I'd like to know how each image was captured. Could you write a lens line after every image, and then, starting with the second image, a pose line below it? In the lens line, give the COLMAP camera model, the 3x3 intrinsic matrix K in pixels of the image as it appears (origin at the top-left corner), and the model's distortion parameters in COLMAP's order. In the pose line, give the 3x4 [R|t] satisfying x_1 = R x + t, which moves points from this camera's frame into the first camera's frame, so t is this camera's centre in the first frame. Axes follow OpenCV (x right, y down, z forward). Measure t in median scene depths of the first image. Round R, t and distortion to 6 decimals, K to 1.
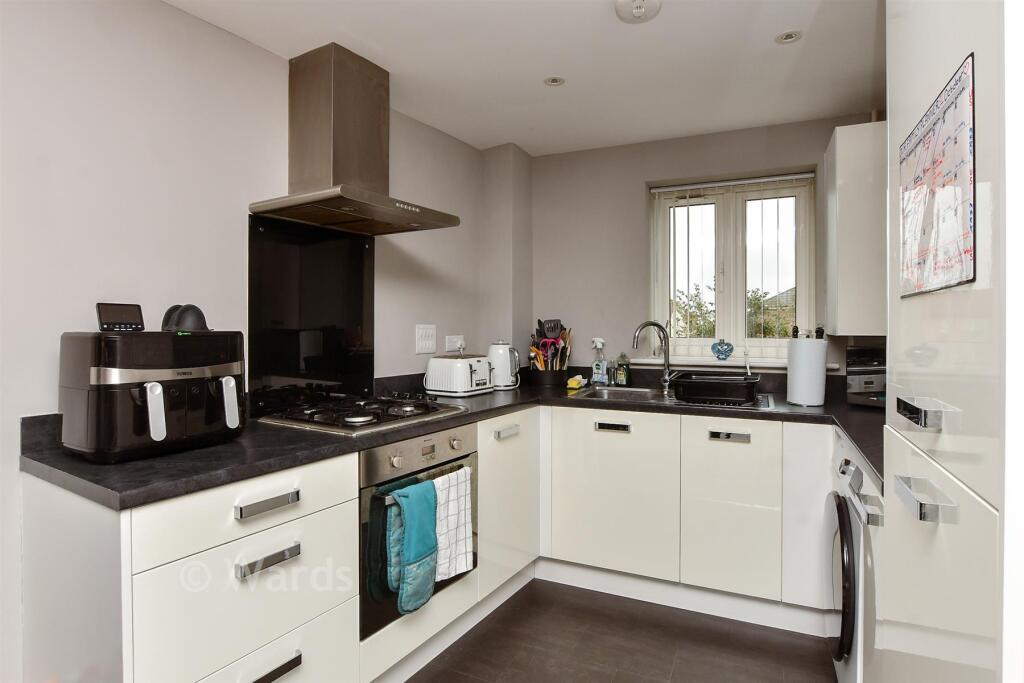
lens RADIAL K [[520.7, 0, 512.0], [0, 520.7, 341.5], [0, 0, 1]] dist [-0.012852, 0.000353]
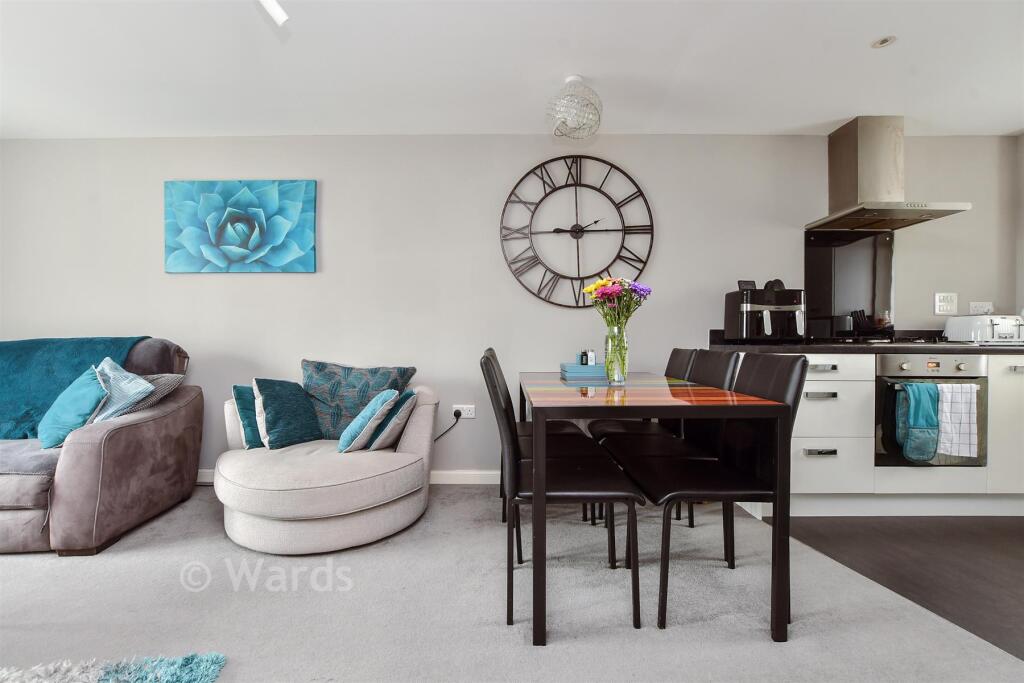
lens RADIAL K [[446.6, 0, 512.0], [0, 446.6, 341.5], [0, 0, 1]] dist [-0.009157, 0.000216]
pose [[0.547882, 0.003030, -0.836550, 0.263284], [-0.021165, 0.999724, -0.010241, 0.198060], [0.836288, 0.023316, 0.547795, -0.779995]]
